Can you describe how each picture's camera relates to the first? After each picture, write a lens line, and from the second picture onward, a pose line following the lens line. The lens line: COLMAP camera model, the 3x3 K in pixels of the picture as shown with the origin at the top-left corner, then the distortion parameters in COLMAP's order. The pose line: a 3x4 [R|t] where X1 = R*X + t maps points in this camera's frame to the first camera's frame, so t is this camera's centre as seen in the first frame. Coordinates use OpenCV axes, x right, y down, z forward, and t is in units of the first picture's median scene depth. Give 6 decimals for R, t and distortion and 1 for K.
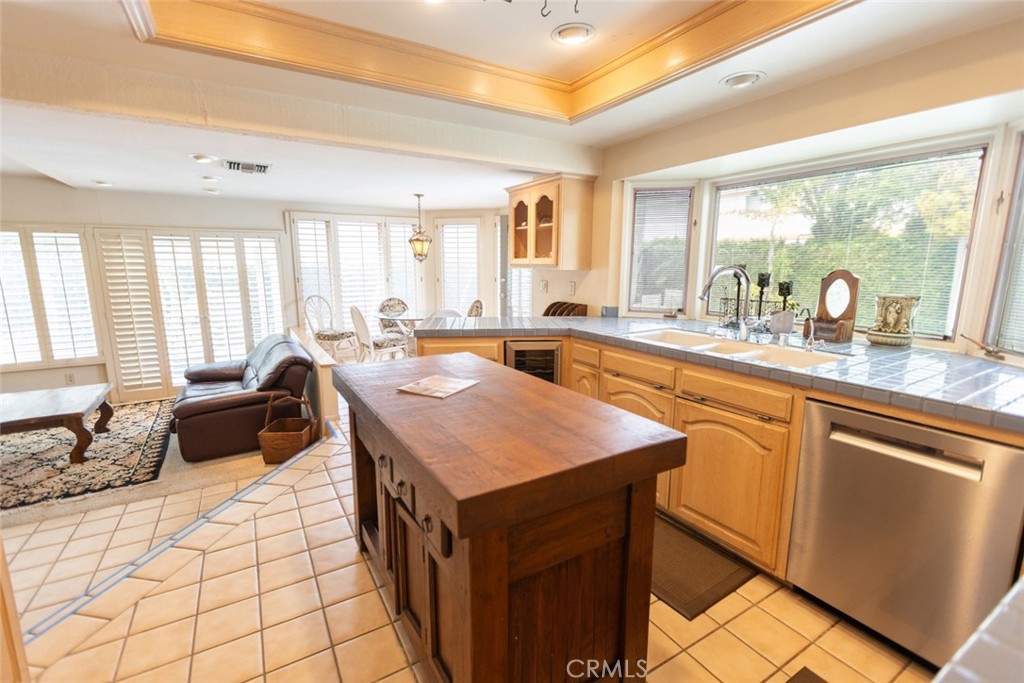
lens RADIAL K [[450.4, 0, 509.7], [0, 450.4, 340.1], [0, 0, 1]] dist [0.000721, -0.000599]
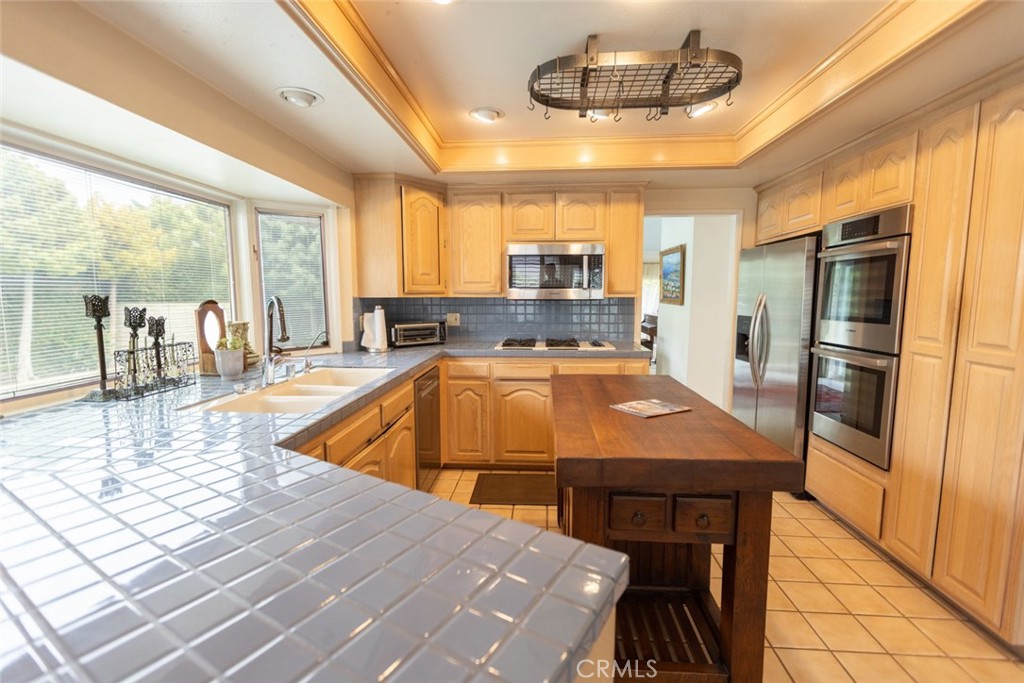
lens RADIAL K [[450.4, 0, 514.7], [0, 450.4, 341.0], [0, 0, 1]] dist [0.000721, -0.000599]
pose [[-0.819715, -0.060523, 0.569566, -0.236434], [0.095363, 0.966101, 0.239905, -0.164385], [-0.564778, 0.250969, -0.786156, 0.949935]]
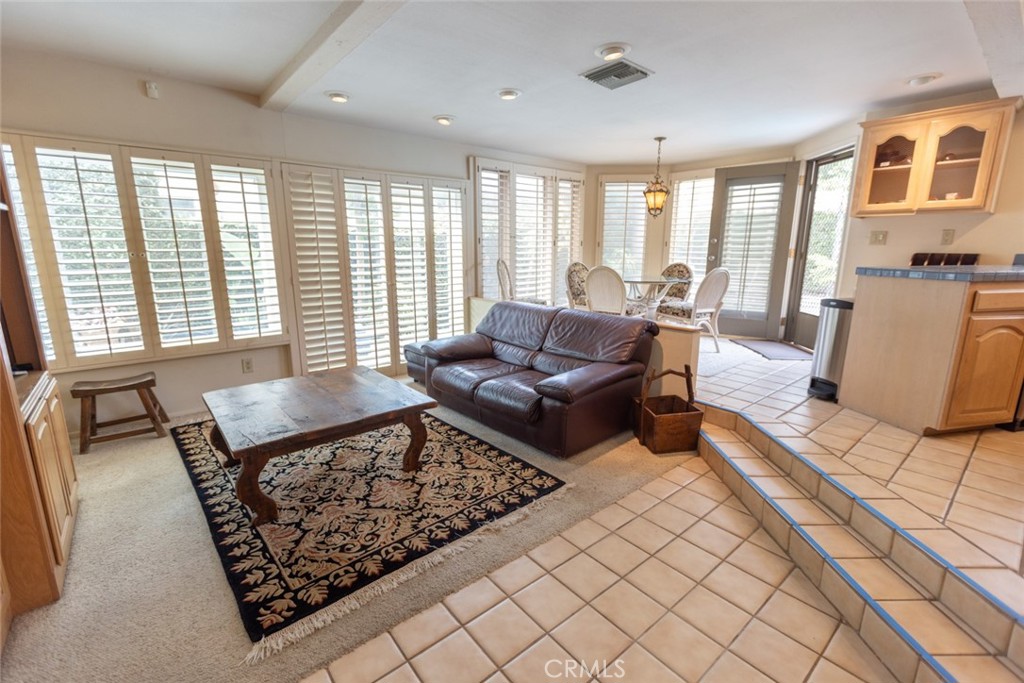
lens RADIAL K [[450.4, 0, 514.9], [0, 450.4, 339.5], [0, 0, 1]] dist [0.000721, -0.000599]
pose [[0.986495, -0.032207, 0.160595, -0.921652], [0.026437, 0.998930, 0.037939, 0.035826], [-0.161645, -0.033181, 0.986291, 0.259545]]
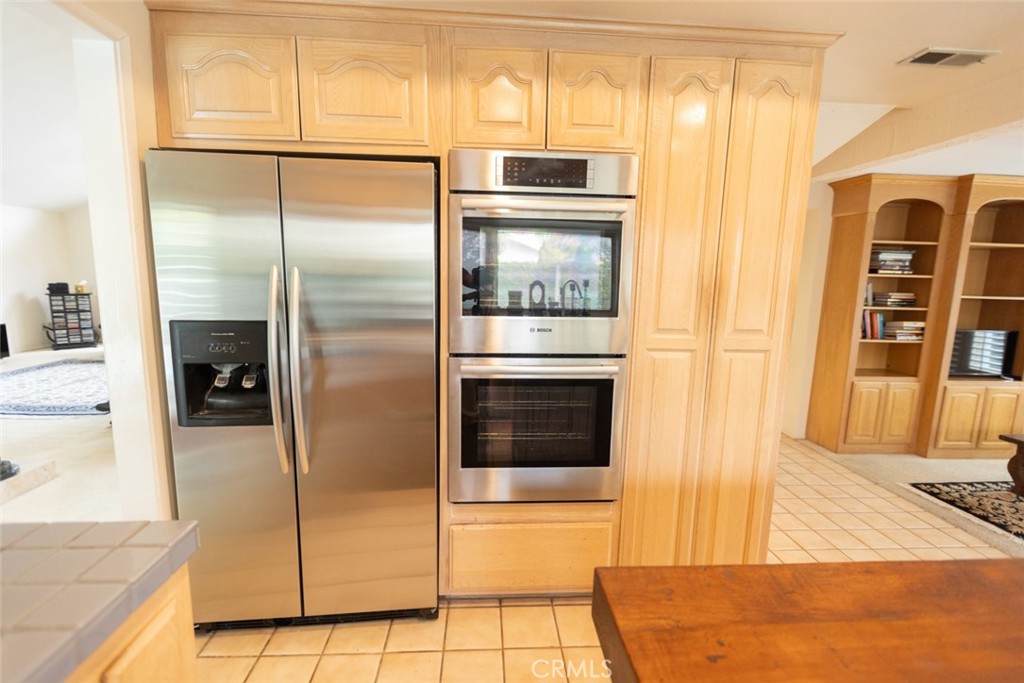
lens RADIAL K [[450.4, 0, 502.8], [0, 450.4, 339.9], [0, 0, 1]] dist [0.000721, -0.000599]
pose [[-0.464024, 0.121833, -0.877404, 0.157567], [-0.168348, 0.960316, 0.222378, -0.049803], [0.869679, 0.250898, -0.425099, 0.269344]]
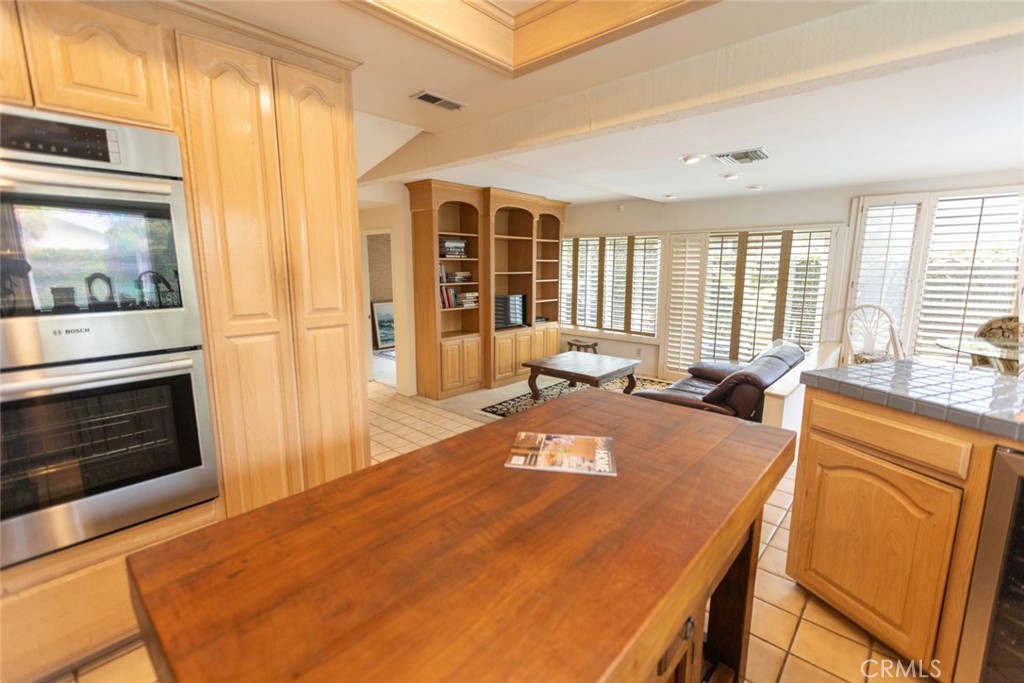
lens RADIAL K [[450.4, 0, 507.7], [0, 450.4, 339.9], [0, 0, 1]] dist [0.000721, -0.000599]
pose [[0.286439, 0.160683, -0.944528, 0.199285], [-0.159357, 0.980094, 0.118407, -0.059857], [0.944753, 0.116601, 0.306344, 0.337485]]
